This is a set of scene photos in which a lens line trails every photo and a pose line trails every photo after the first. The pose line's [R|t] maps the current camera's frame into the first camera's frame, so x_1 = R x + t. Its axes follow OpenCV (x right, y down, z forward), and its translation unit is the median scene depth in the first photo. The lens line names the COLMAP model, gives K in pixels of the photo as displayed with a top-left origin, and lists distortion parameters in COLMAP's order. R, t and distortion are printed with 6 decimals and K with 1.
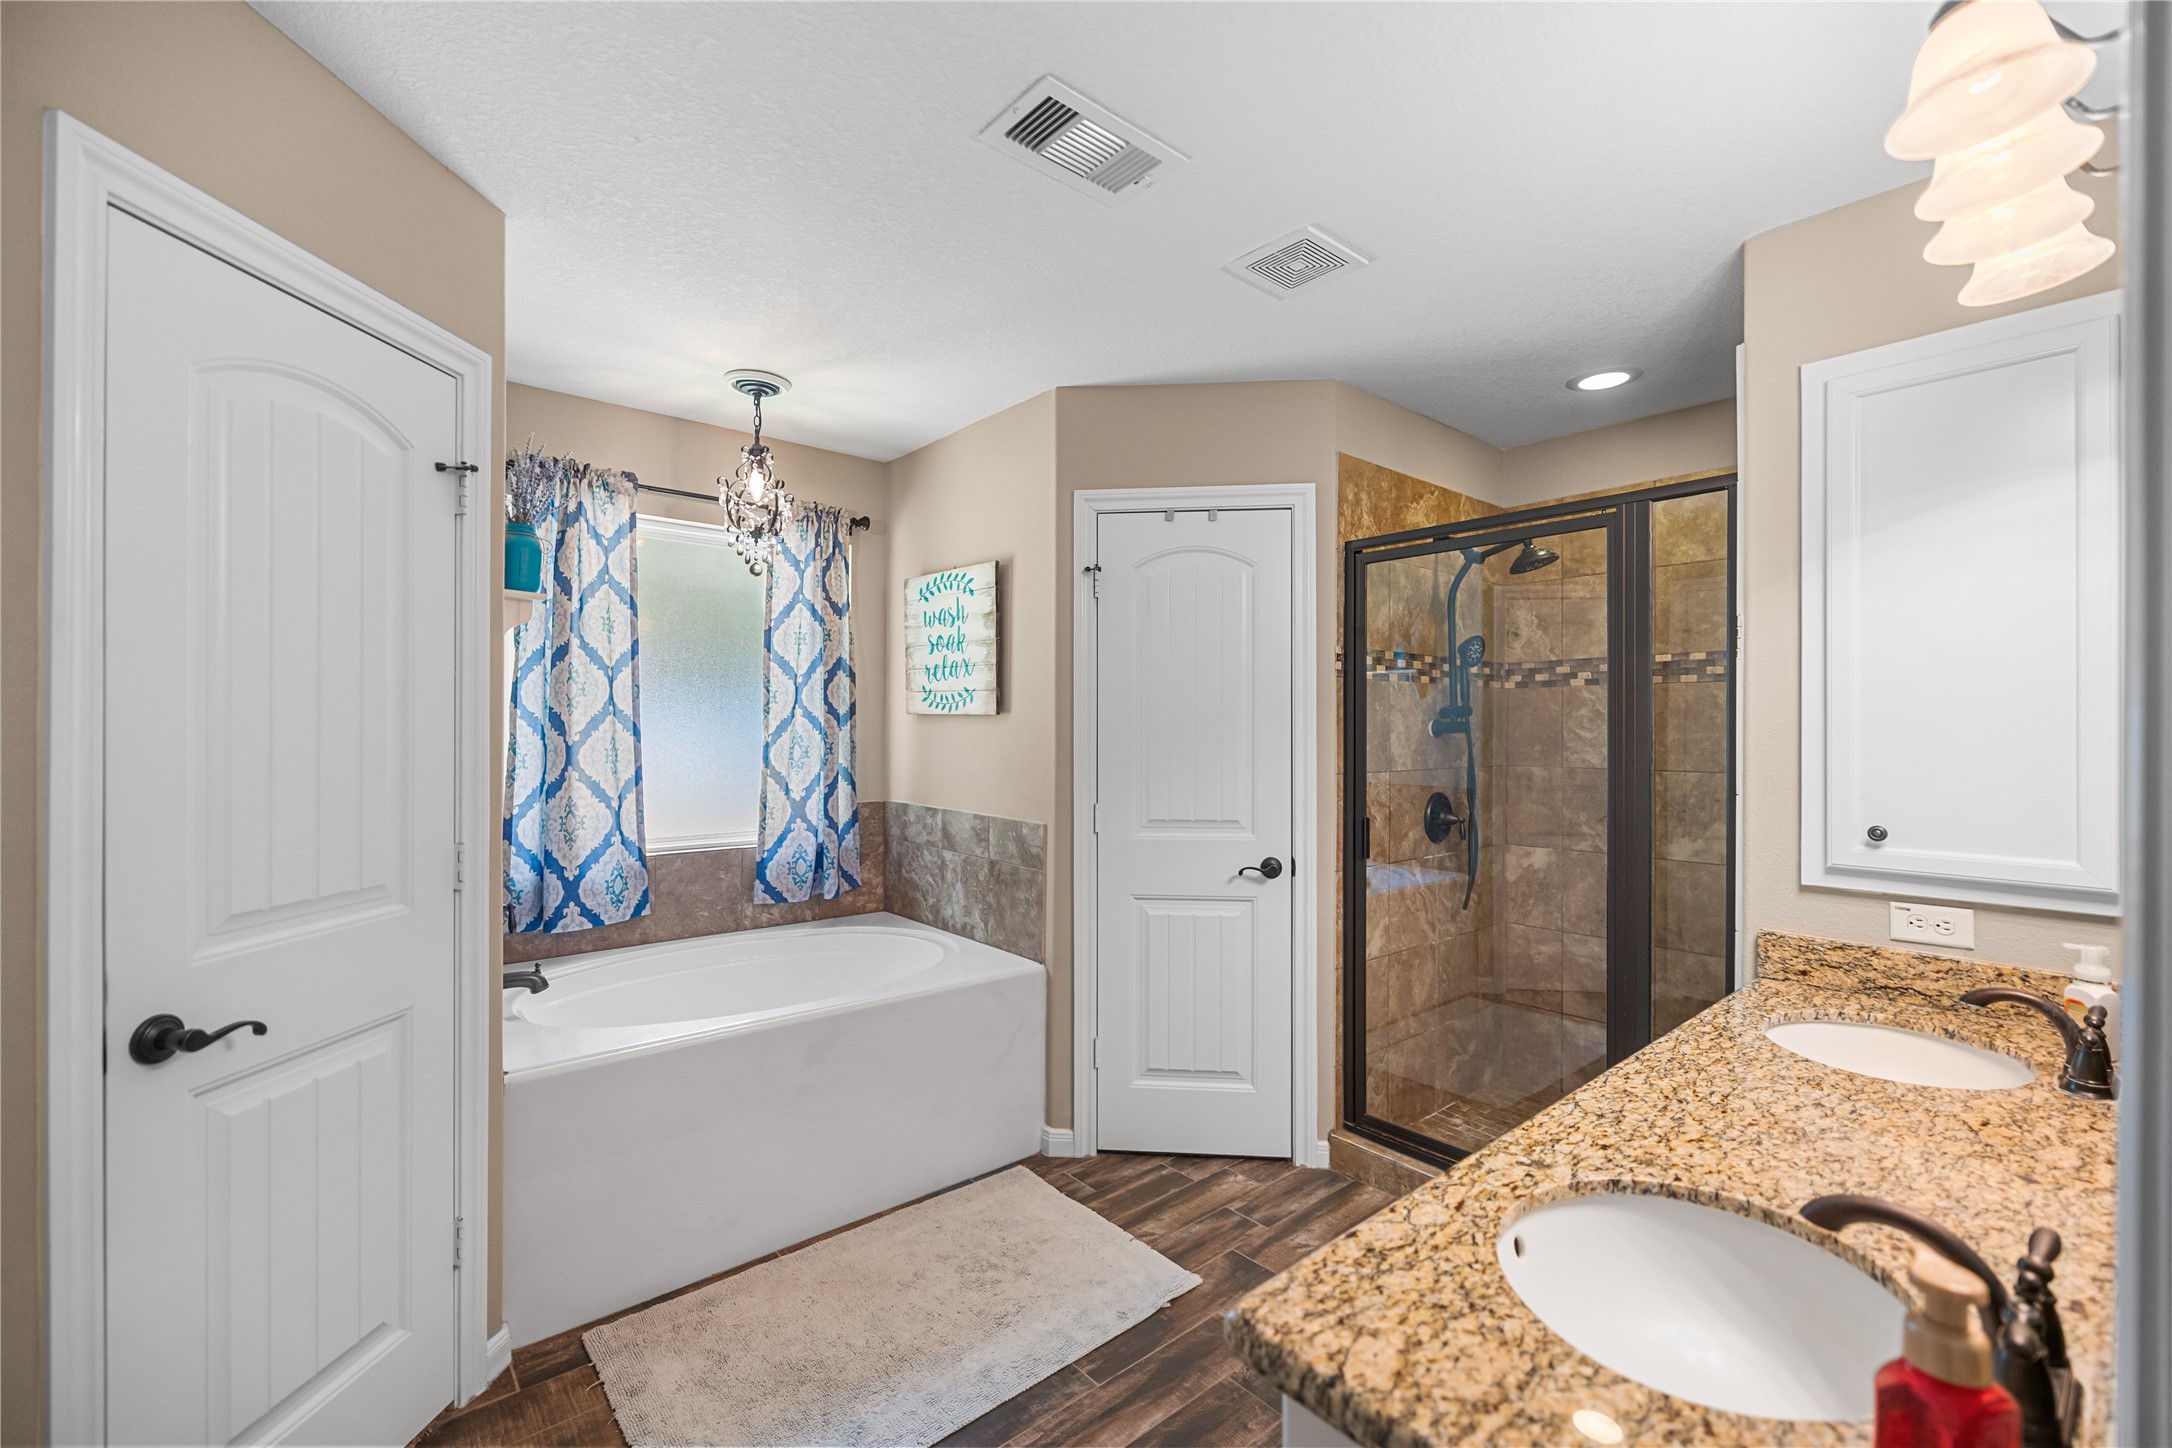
lens RADIAL K [[914.5, 0, 1080.3], [0, 914.5, 720.9], [0, 0, 1]] dist [0.000084, -0.001136]
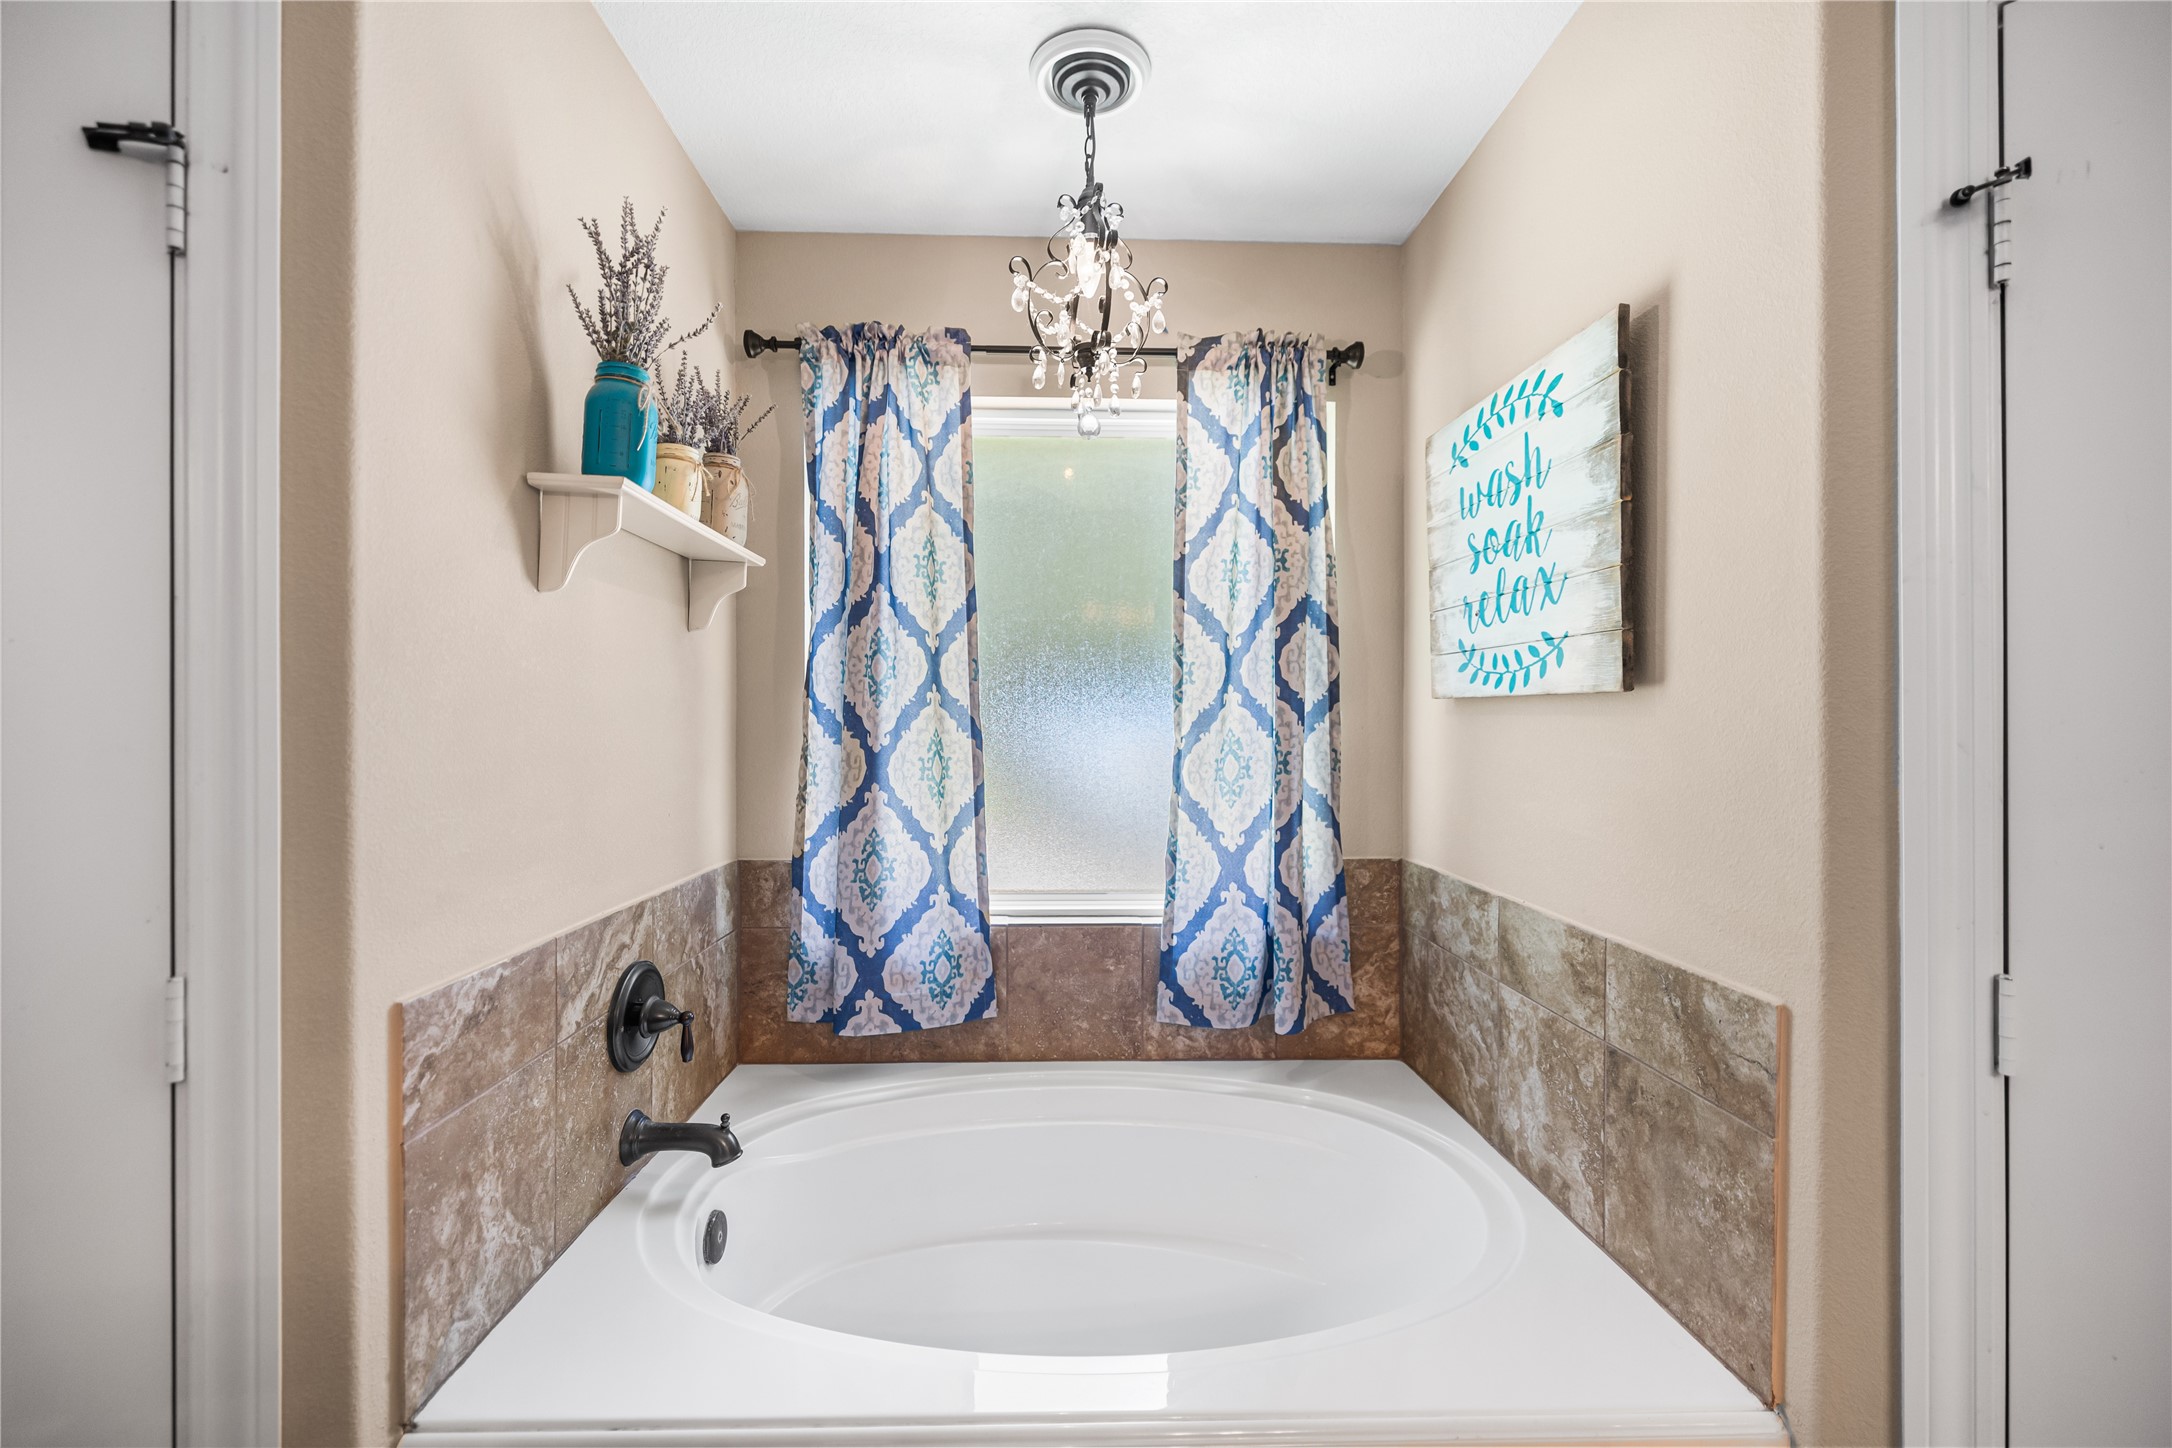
lens RADIAL K [[914.5, 0, 1063.5], [0, 914.5, 723.3], [0, 0, 1]] dist [0.000084, -0.001136]
pose [[0.777550, -0.003996, -0.628808, -0.032439], [0.005233, 0.999986, 0.000116, 0.006378], [0.628799, -0.003381, 0.777561, 0.562680]]
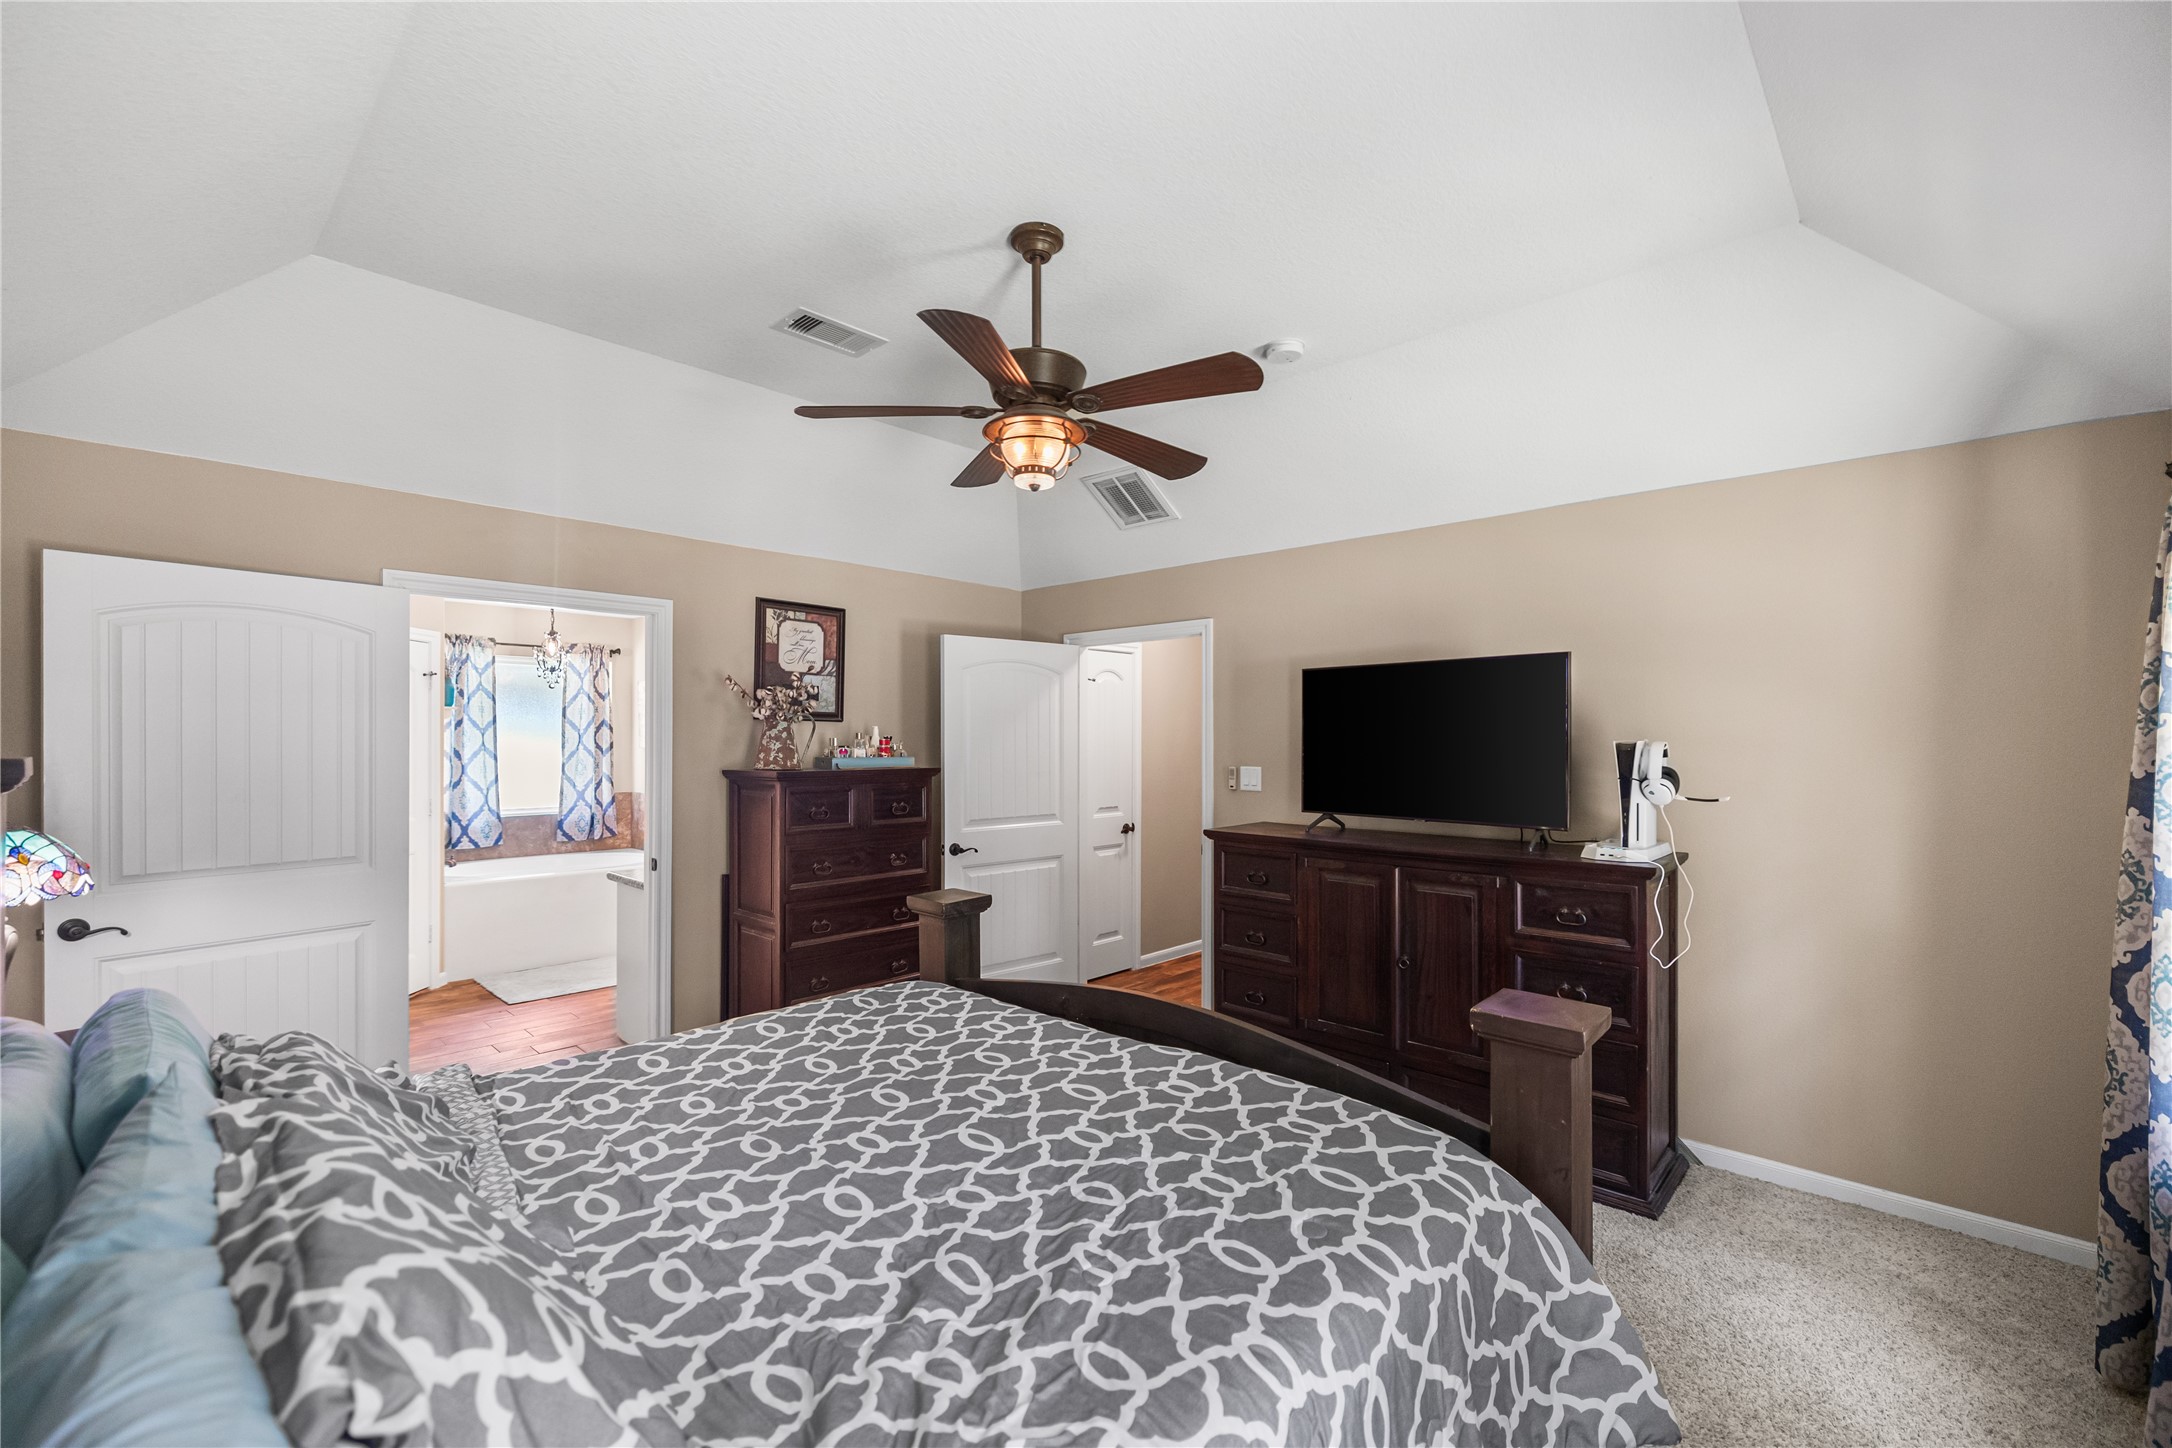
lens RADIAL K [[914.5, 0, 1080.2], [0, 914.5, 733.1], [0, 0, 1]] dist [0.000084, -0.001136]
pose [[0.993540, -0.003861, 0.113420, 0.656328], [0.003873, 0.999992, 0.000121, -0.043772], [-0.113420, 0.000319, 0.993547, -1.332104]]
